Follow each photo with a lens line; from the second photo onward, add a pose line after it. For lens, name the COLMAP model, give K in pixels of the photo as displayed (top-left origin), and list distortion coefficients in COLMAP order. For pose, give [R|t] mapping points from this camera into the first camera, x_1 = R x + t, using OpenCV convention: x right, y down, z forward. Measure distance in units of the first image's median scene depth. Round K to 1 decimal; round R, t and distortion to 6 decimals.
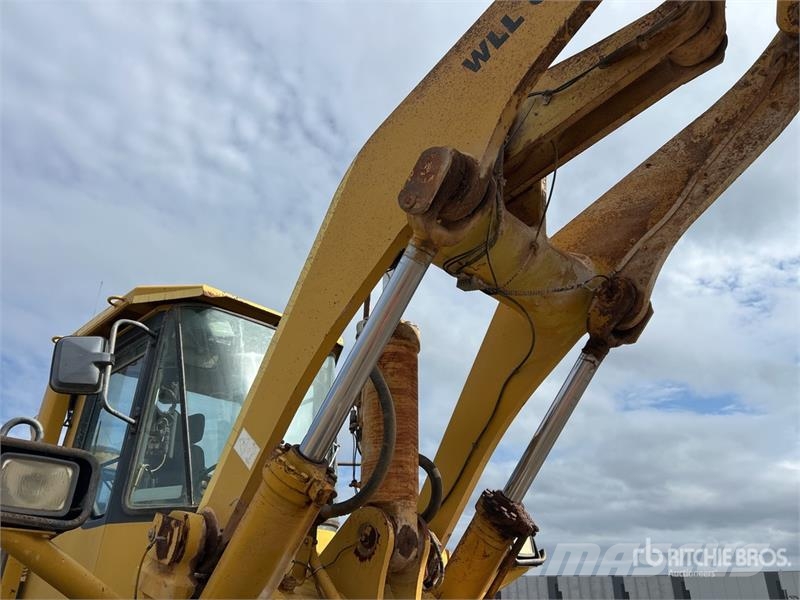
lens RADIAL K [[601.2, 0, 393.0], [0, 601.2, 299.3], [0, 0, 1]] dist [0.081230, -0.079658]
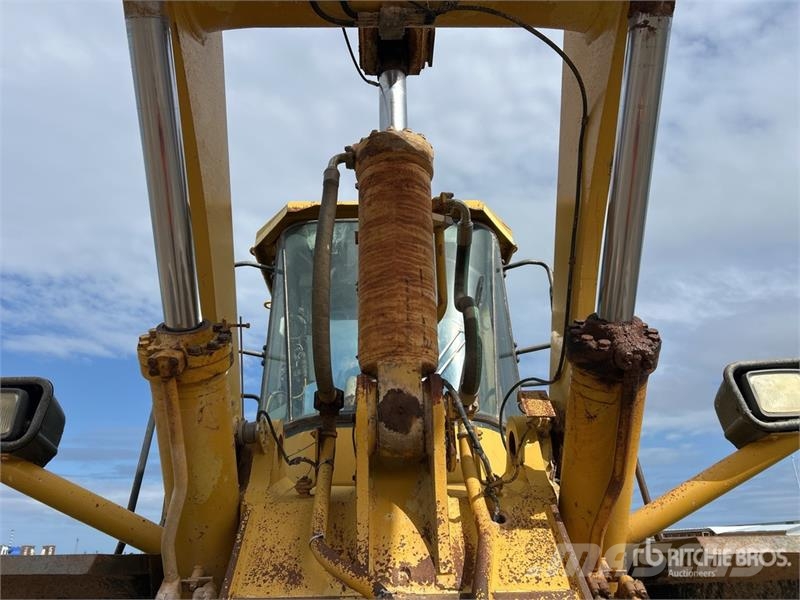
lens RADIAL K [[601.2, 0, 393.0], [0, 601.2, 299.3], [0, 0, 1]] dist [0.081230, -0.079658]
pose [[0.722937, -0.296855, -0.623890, 0.469235], [0.340290, 0.938859, -0.052407, 0.301991], [0.601302, -0.174416, 0.779753, 0.463995]]
